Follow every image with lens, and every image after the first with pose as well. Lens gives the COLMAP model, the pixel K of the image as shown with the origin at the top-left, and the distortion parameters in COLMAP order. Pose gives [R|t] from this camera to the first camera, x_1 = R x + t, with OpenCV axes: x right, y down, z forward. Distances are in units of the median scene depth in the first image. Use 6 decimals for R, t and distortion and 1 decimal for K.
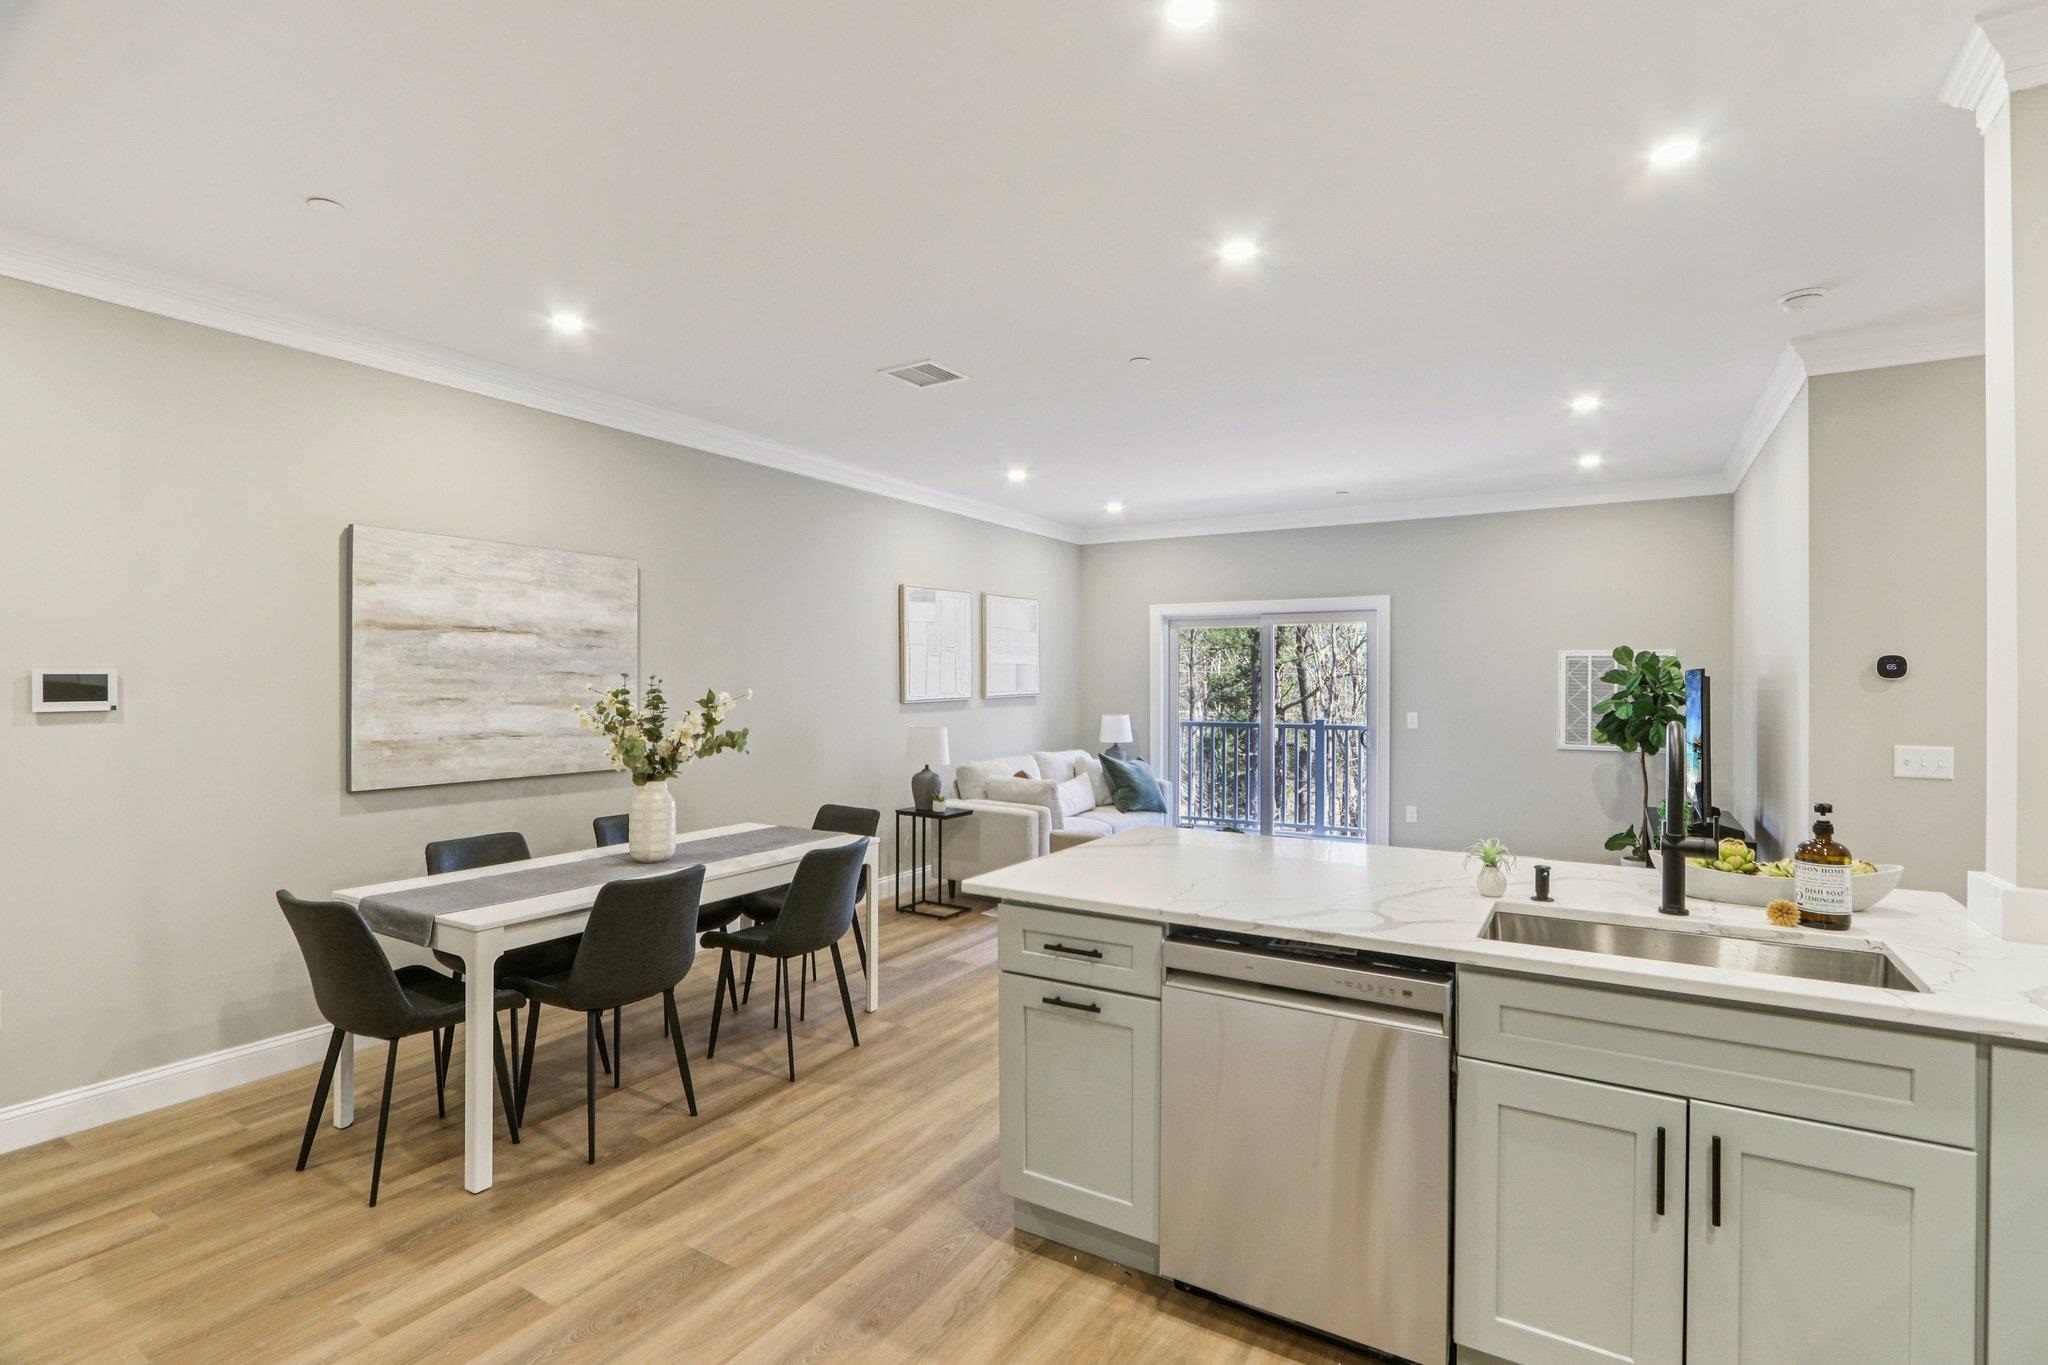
lens RADIAL K [[969.4, 0, 1016.9], [0, 969.4, 678.6], [0, 0, 1]] dist [-0.015120, 0.003204]
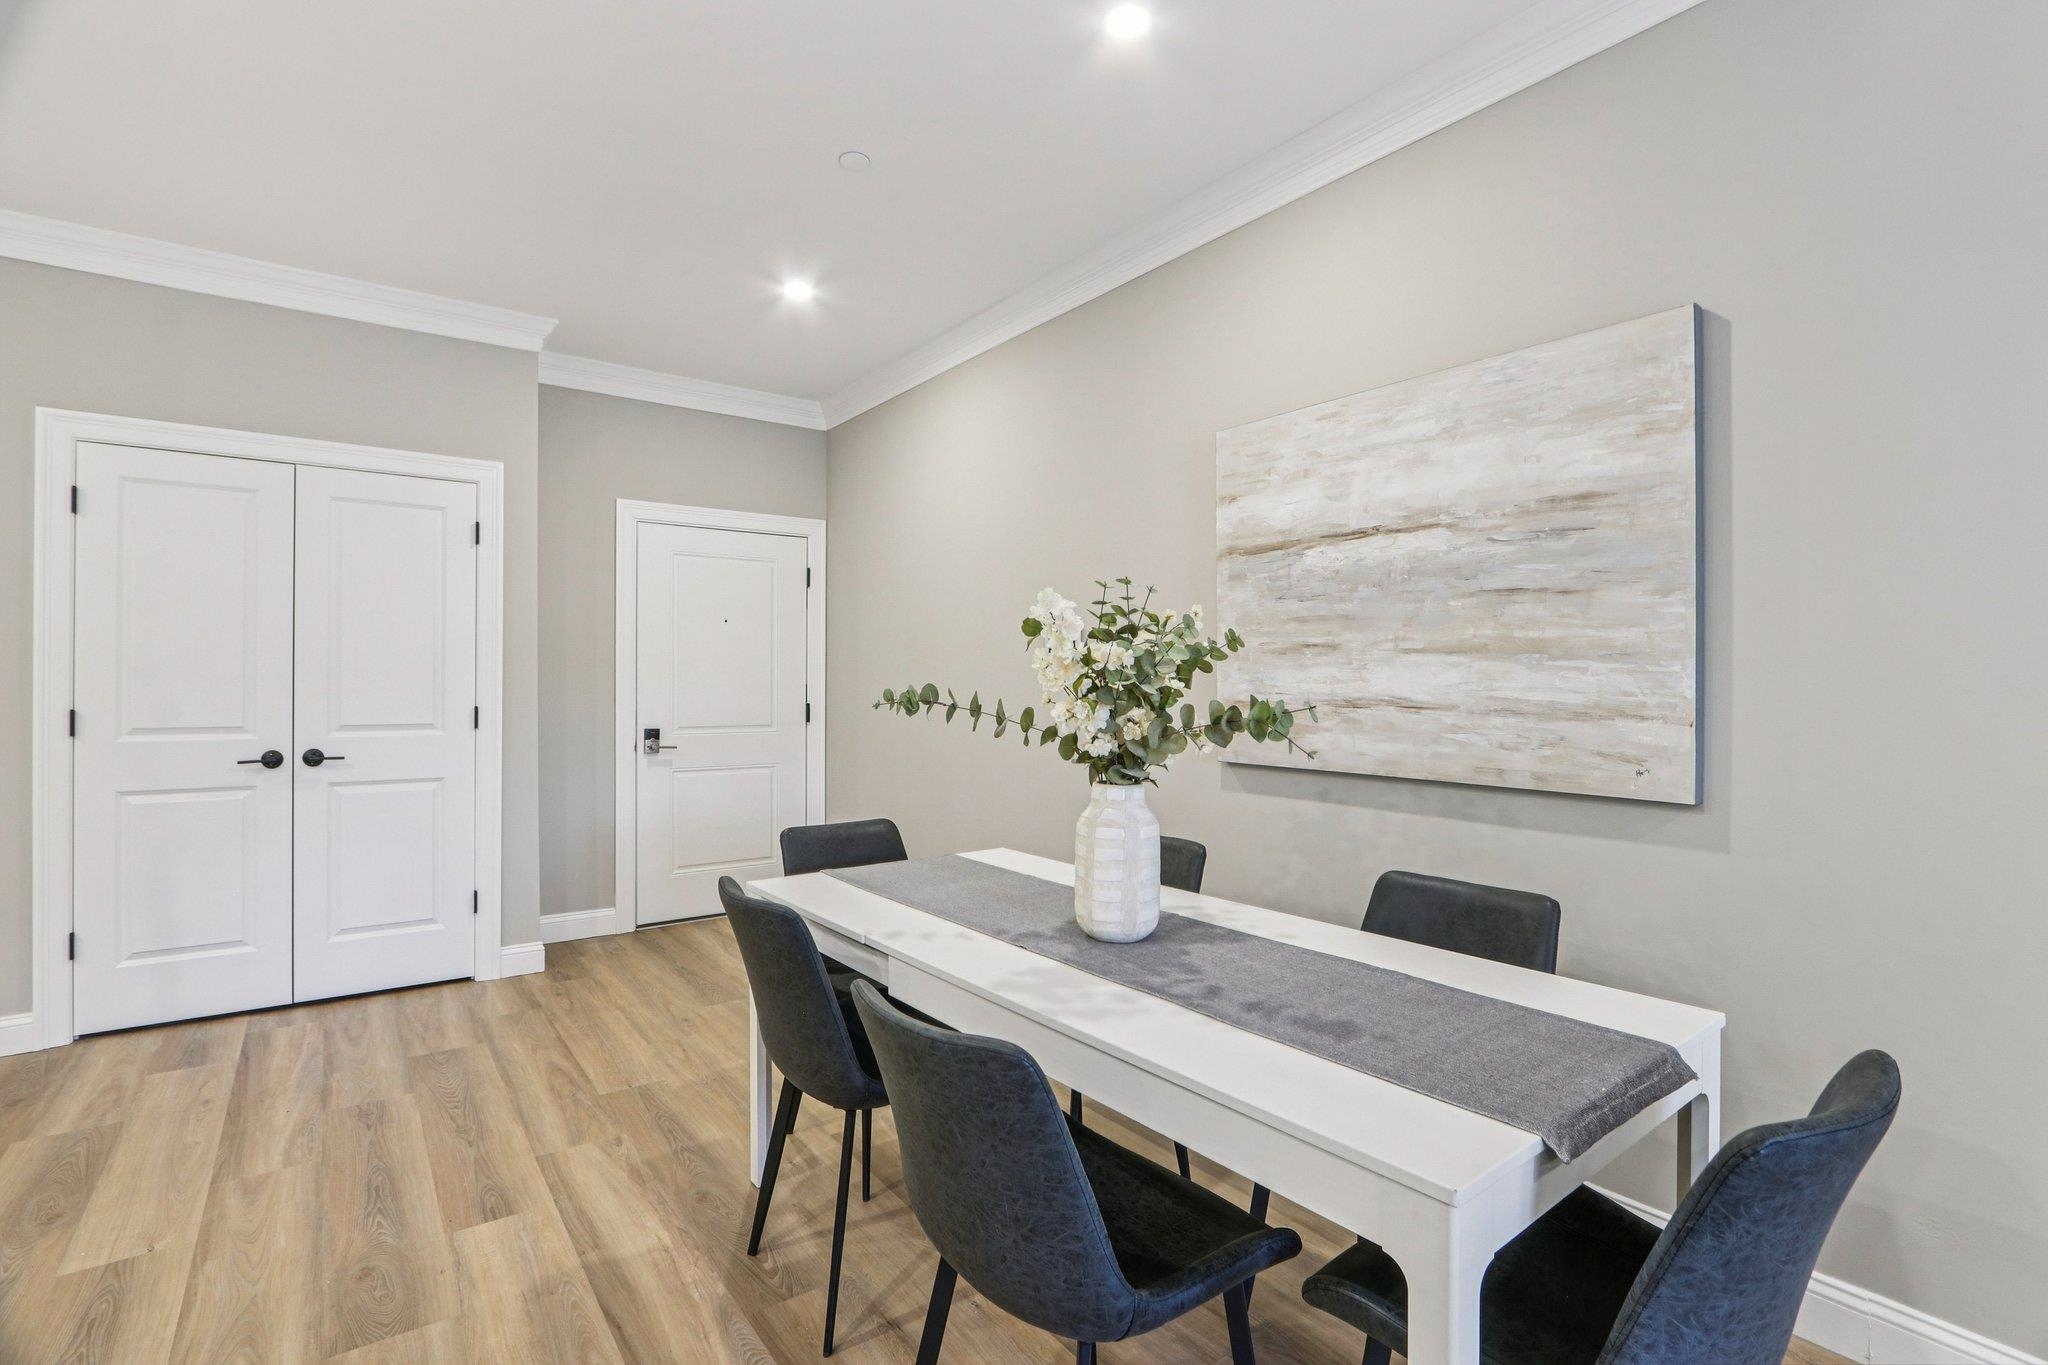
lens RADIAL K [[969.4, 0, 988.3], [0, 969.4, 675.6], [0, 0, 1]] dist [-0.015120, 0.003204]
pose [[-0.394199, -0.010616, -0.918964, 0.118566], [-0.001594, 0.999940, -0.010867, 0.048312], [0.919024, -0.002819, -0.394192, 1.023678]]
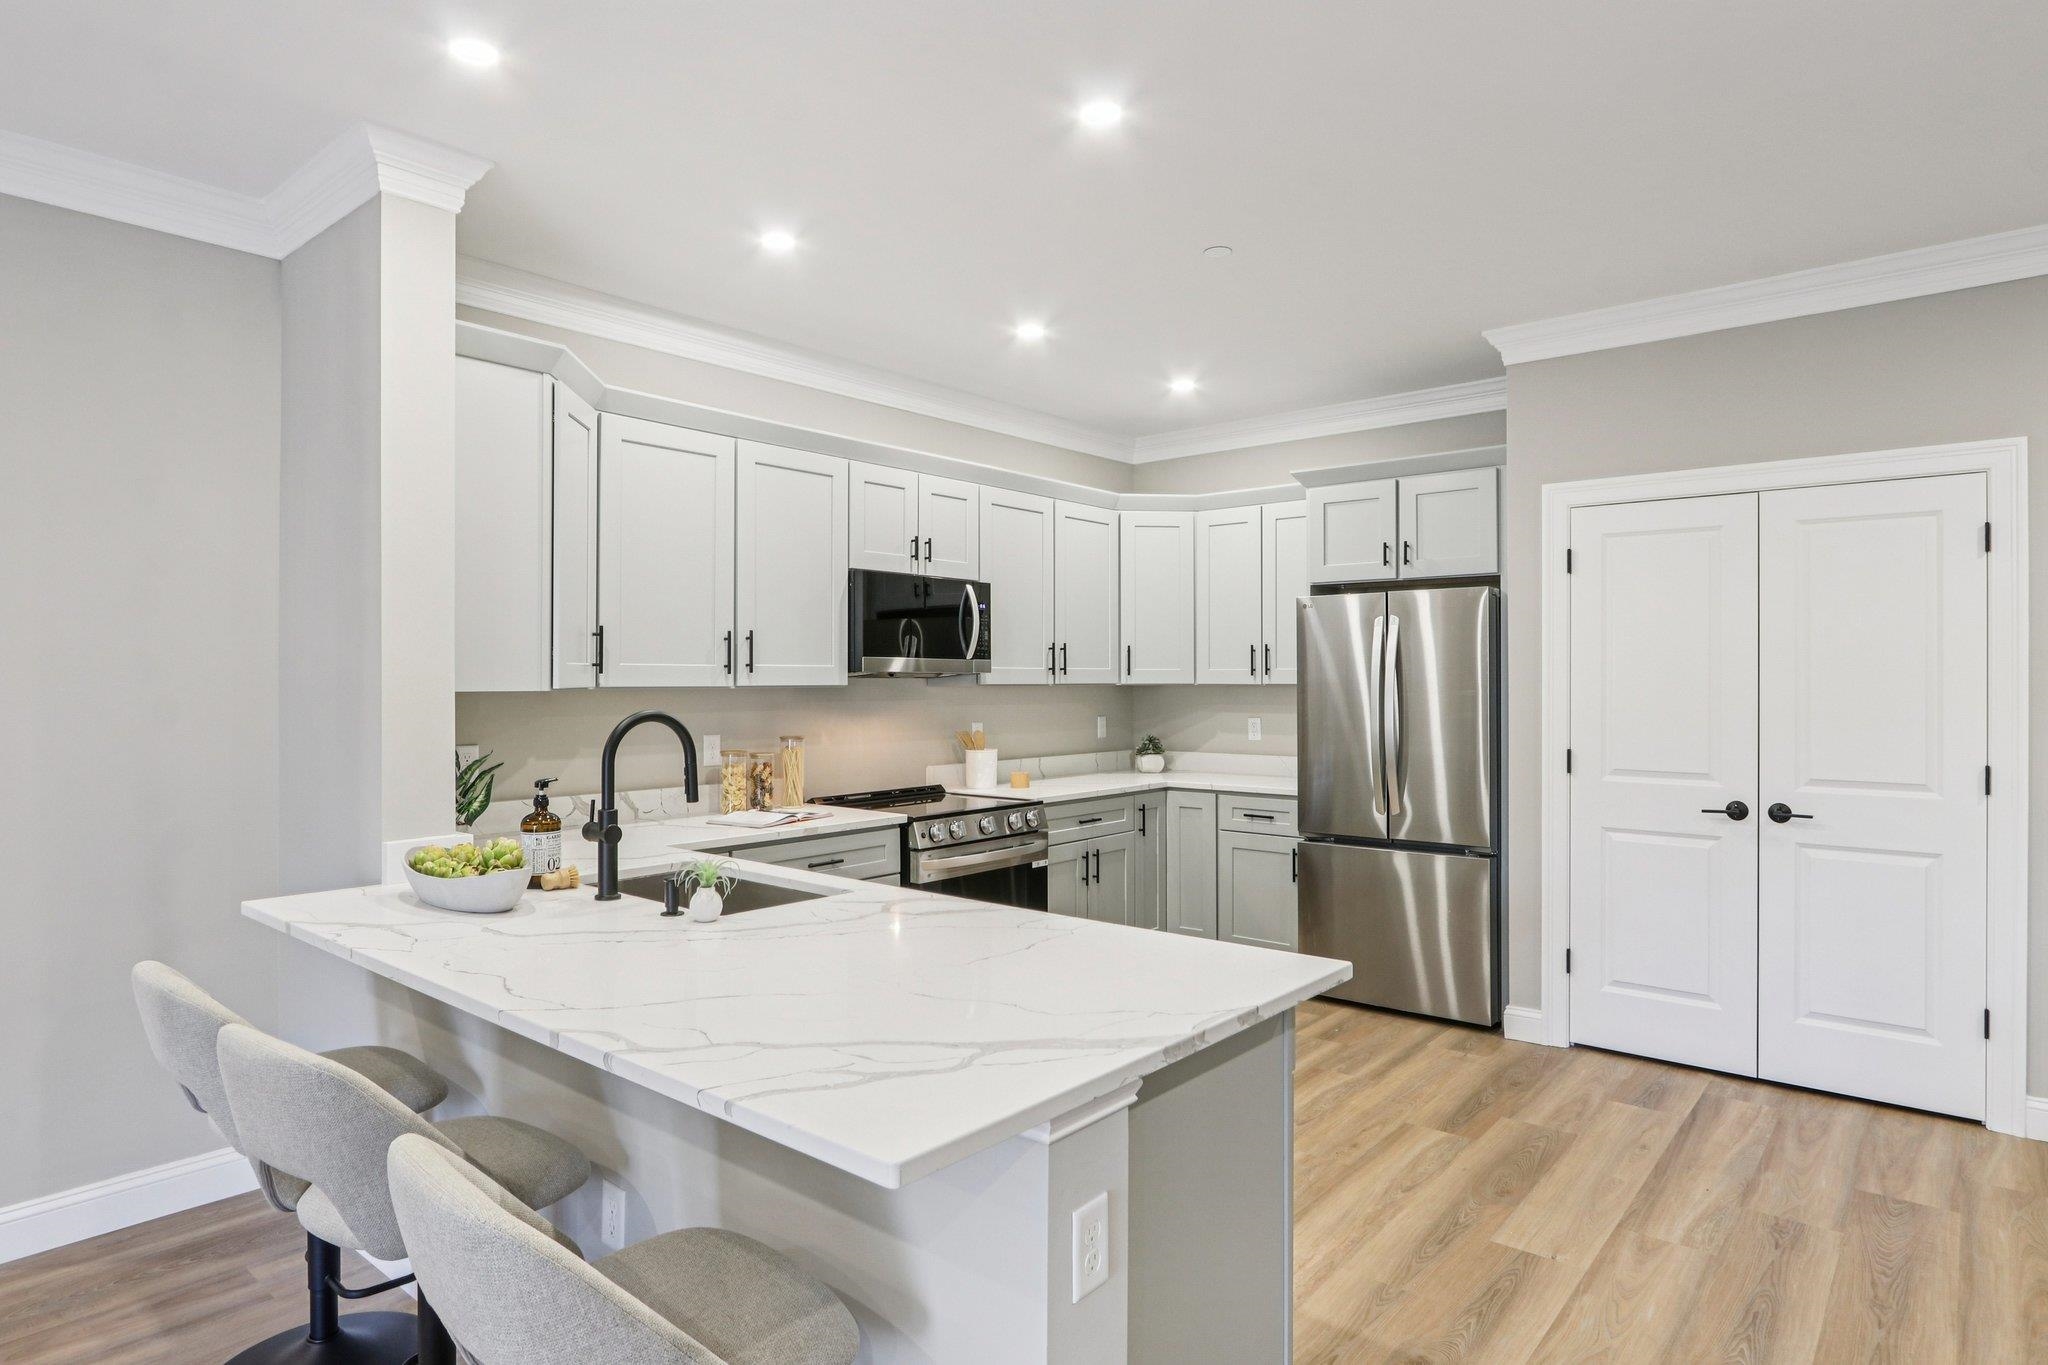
lens RADIAL K [[1135.0, 0, 1015.4], [0, 1135.0, 667.5], [0, 0, 1]] dist [-0.012858, 0.008789]
pose [[-0.989365, 0.001006, 0.145453, 0.039913], [-0.000738, 0.999929, -0.011934, 0.004776], [-0.145455, -0.011914, -0.989293, 1.132005]]
